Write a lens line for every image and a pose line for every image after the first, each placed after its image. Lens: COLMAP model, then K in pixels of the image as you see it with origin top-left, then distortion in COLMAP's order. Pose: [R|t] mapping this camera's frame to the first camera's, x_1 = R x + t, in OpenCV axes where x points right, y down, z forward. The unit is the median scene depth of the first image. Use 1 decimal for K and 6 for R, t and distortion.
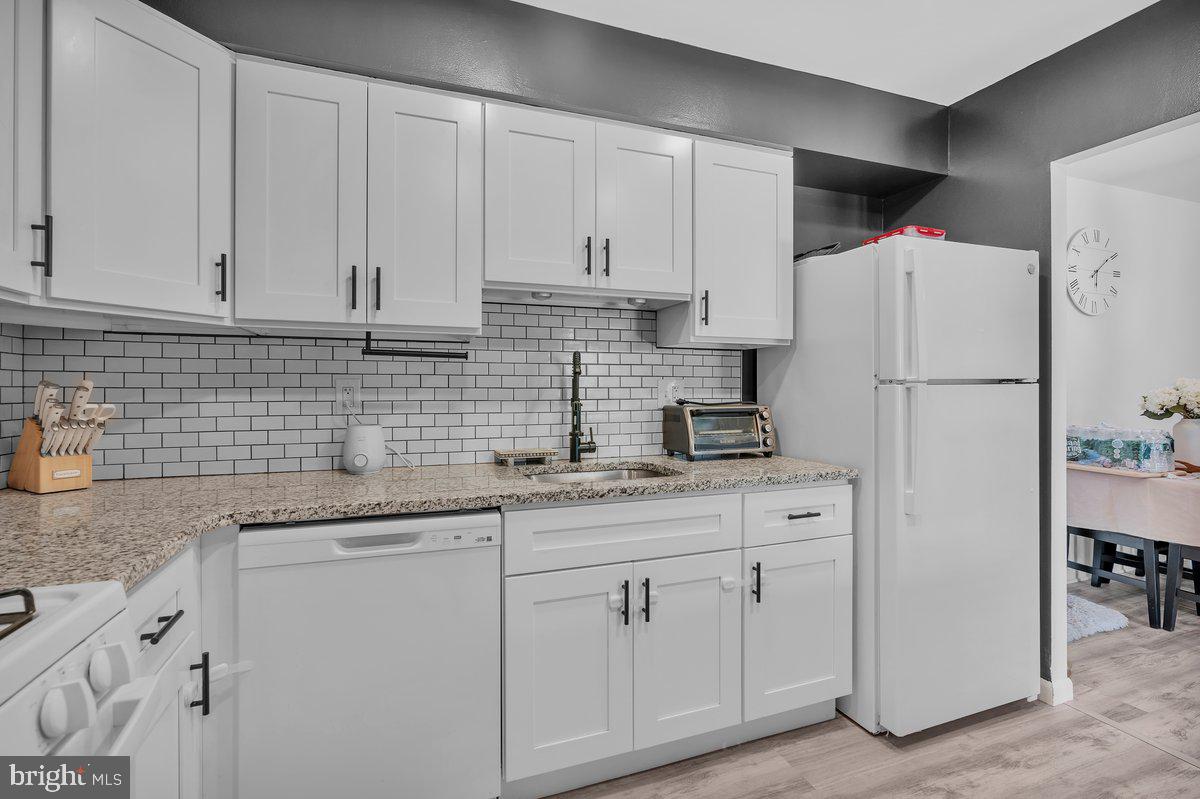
lens RADIAL K [[550.0, 0, 599.2], [0, 550.0, 395.4], [0, 0, 1]] dist [-0.017549, 0.004477]
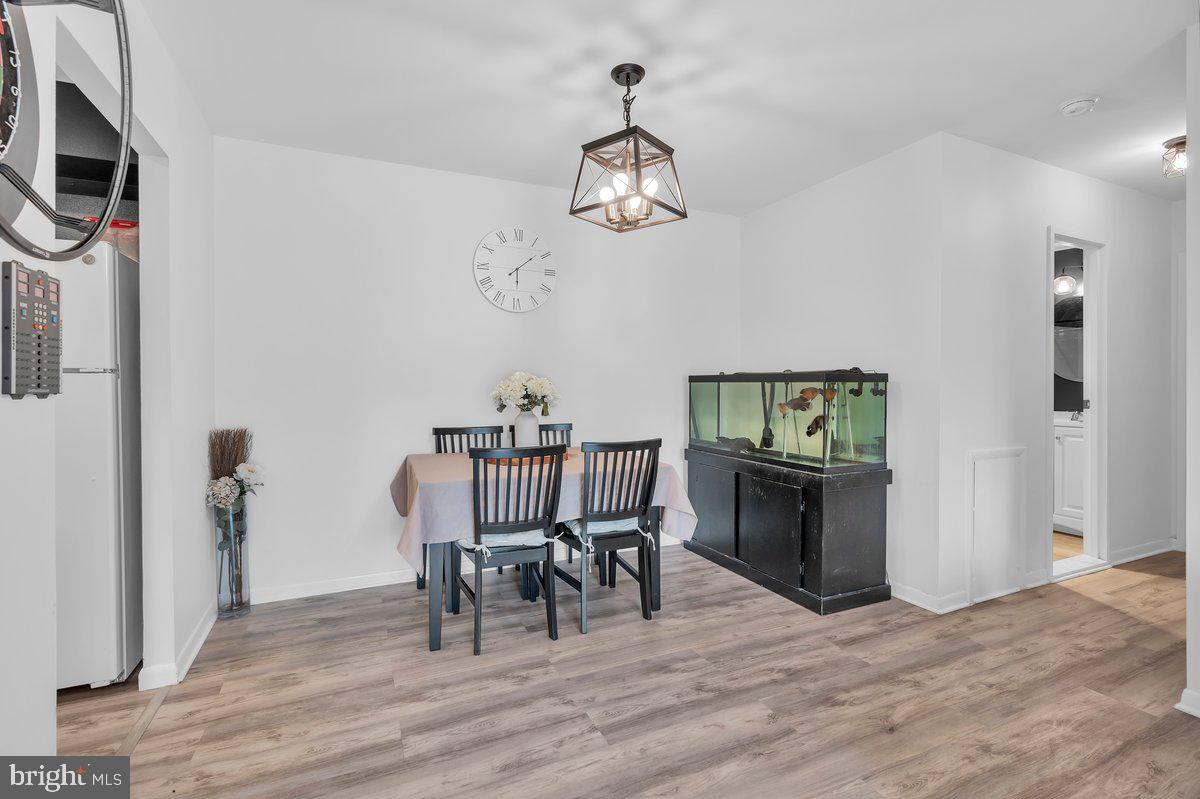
lens RADIAL K [[550.0, 0, 597.5], [0, 550.0, 401.3], [0, 0, 1]] dist [-0.017549, 0.004477]
pose [[0.995350, -0.003764, 0.096252, 1.316841], [0.002444, 0.999901, 0.013824, 0.011600], [-0.096295, -0.013524, 0.995261, -0.077885]]
